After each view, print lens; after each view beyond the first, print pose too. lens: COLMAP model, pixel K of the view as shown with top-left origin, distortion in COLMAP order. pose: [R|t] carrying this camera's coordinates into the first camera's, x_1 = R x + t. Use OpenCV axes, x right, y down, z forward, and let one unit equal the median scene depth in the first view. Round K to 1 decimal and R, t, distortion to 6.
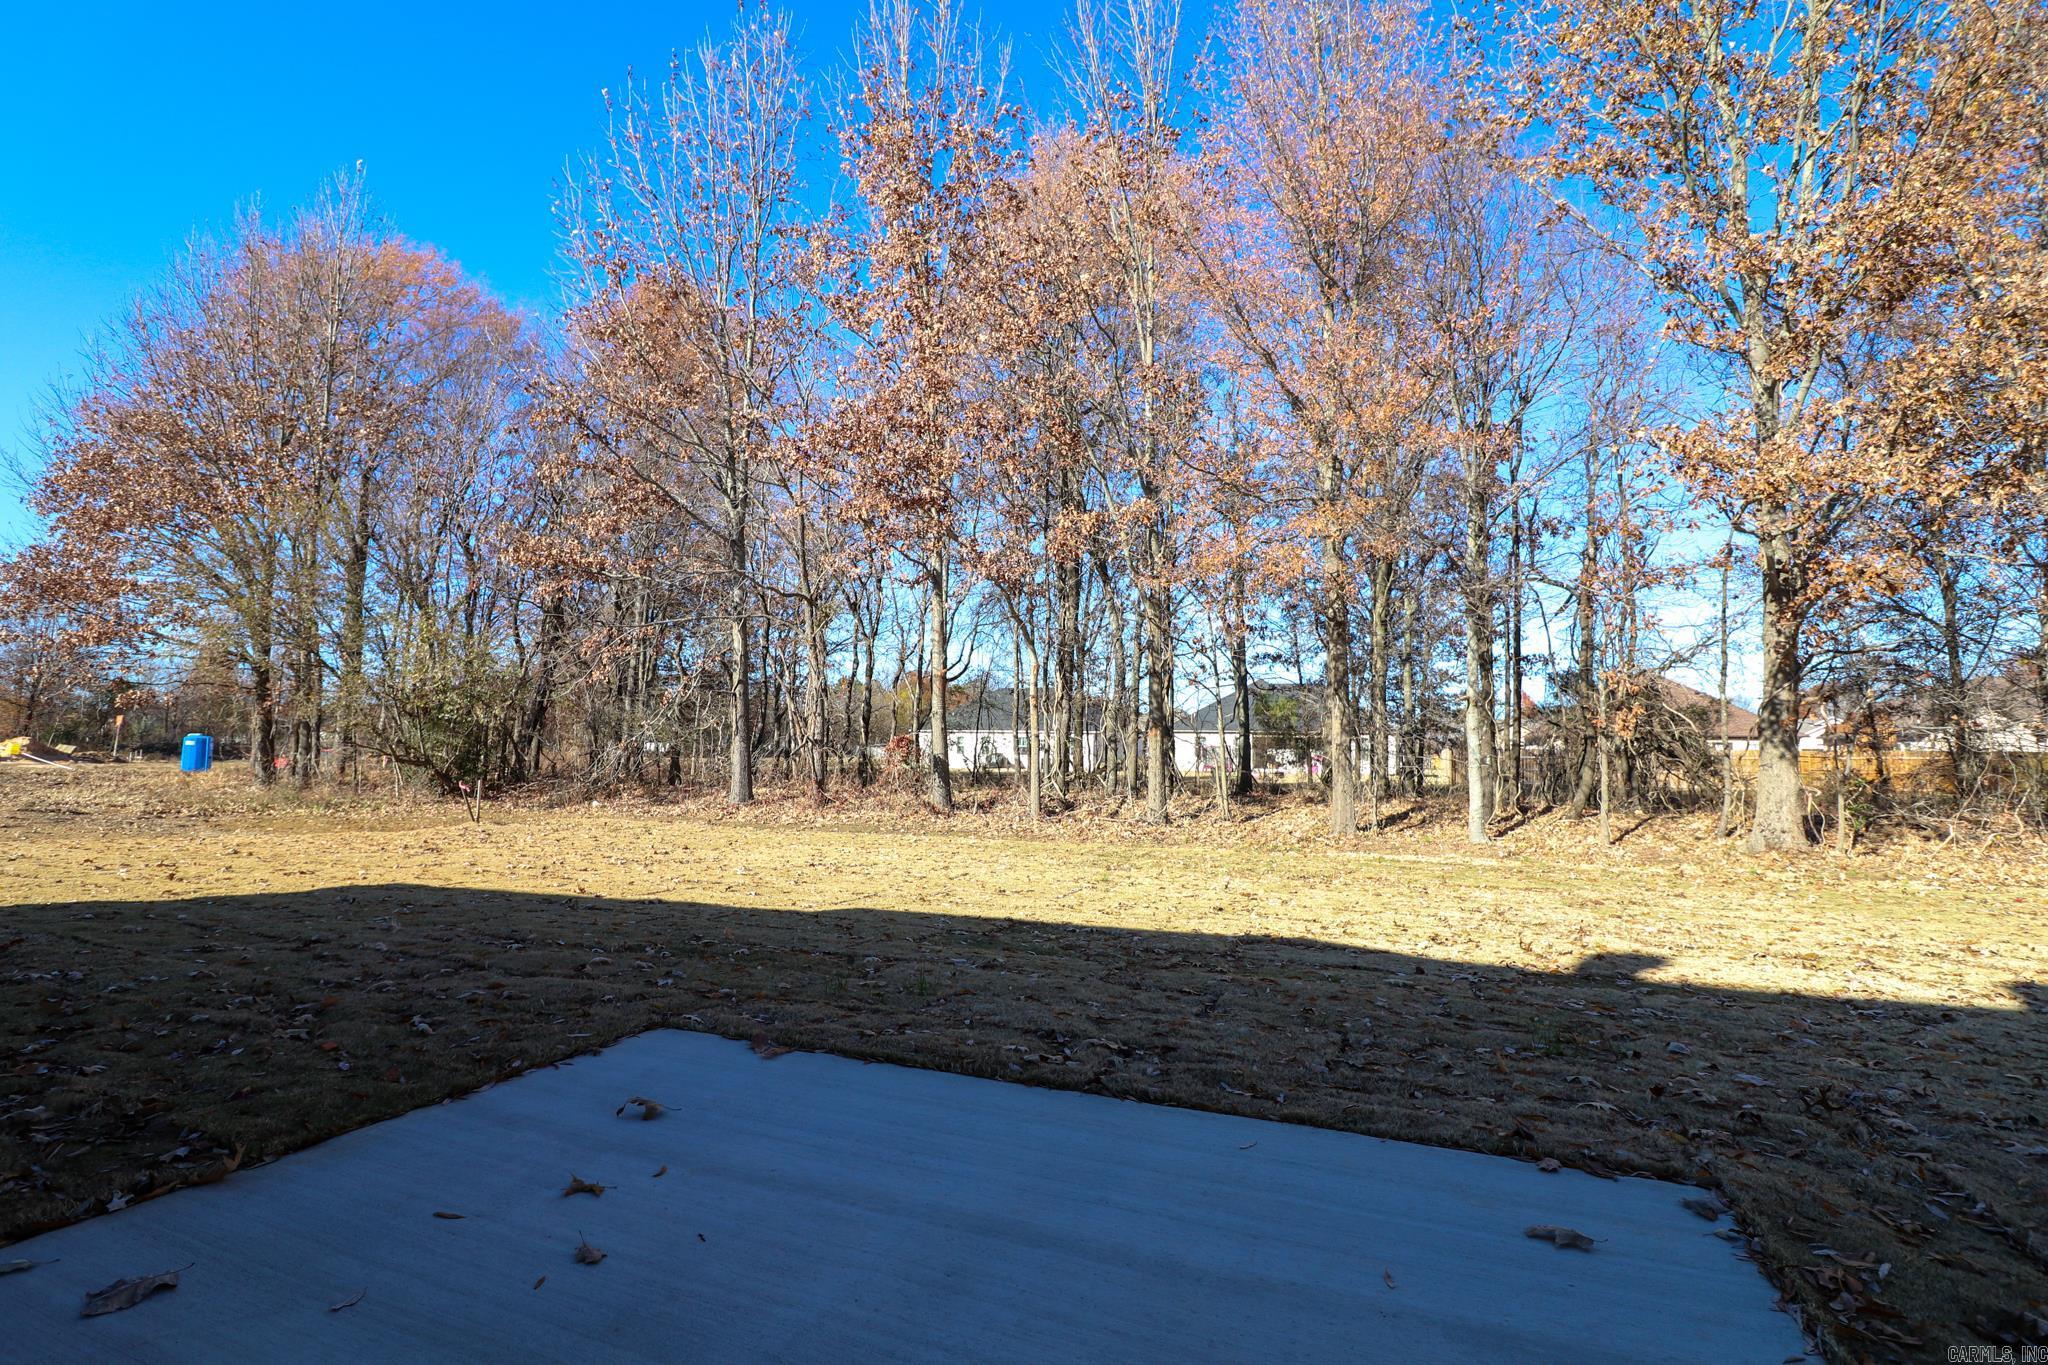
lens RADIAL K [[943.5, 0, 1011.7], [0, 943.5, 668.9], [0, 0, 1]] dist [-0.000249, -0.013446]
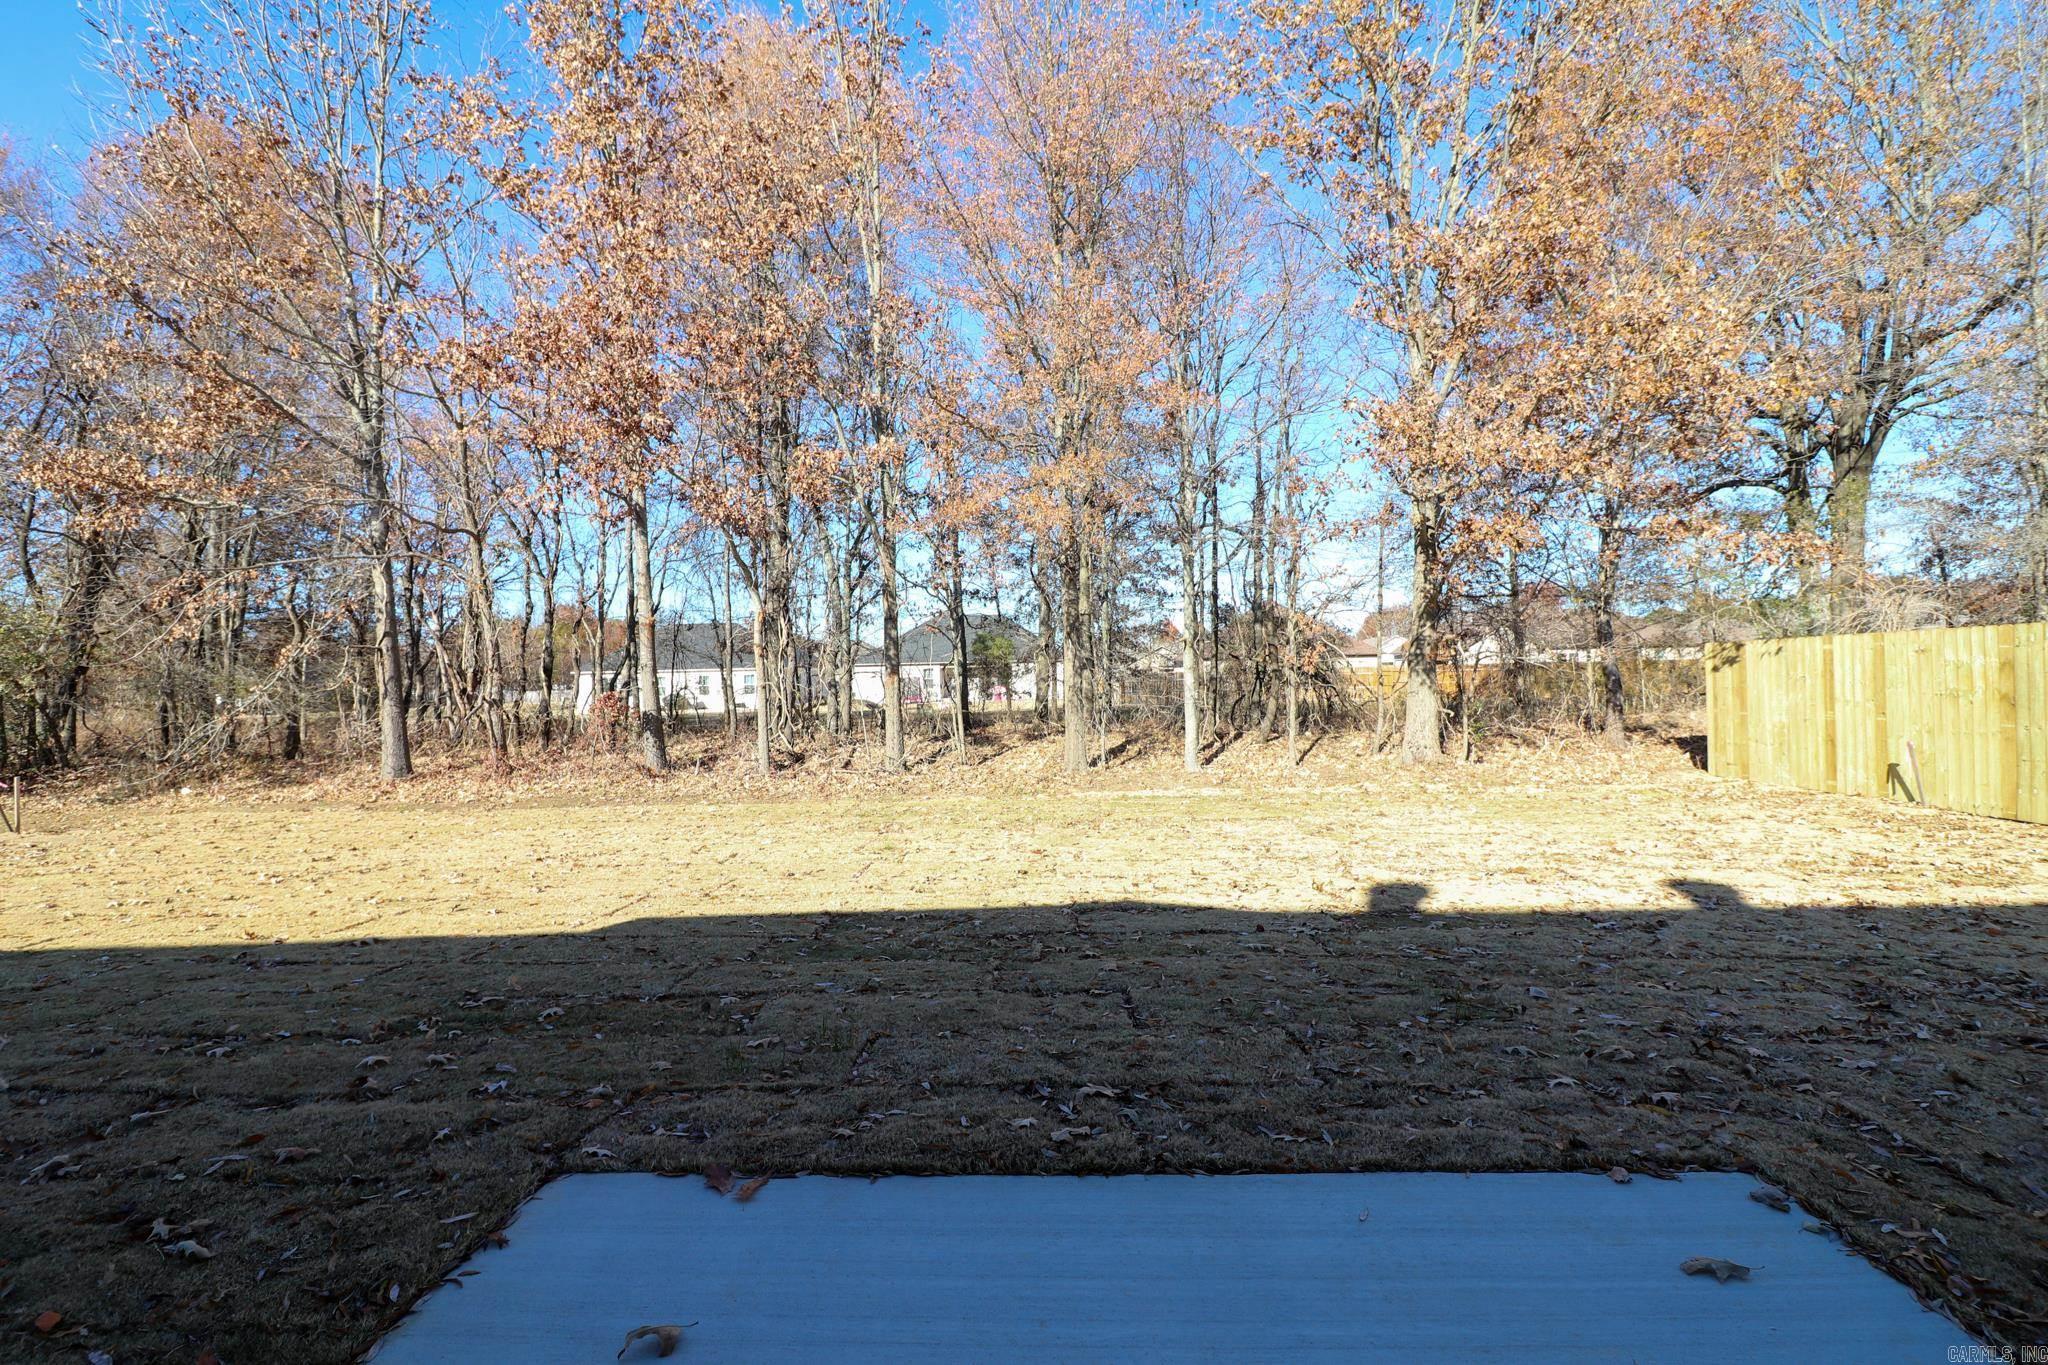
lens RADIAL K [[943.5, 0, 1011.7], [0, 943.5, 668.9], [0, 0, 1]] dist [-0.000249, -0.013446]
pose [[0.941919, -0.033599, 0.334154, -0.121652], [0.008498, 0.997049, 0.076296, -0.036677], [-0.335731, -0.069025, 0.939425, 0.087667]]
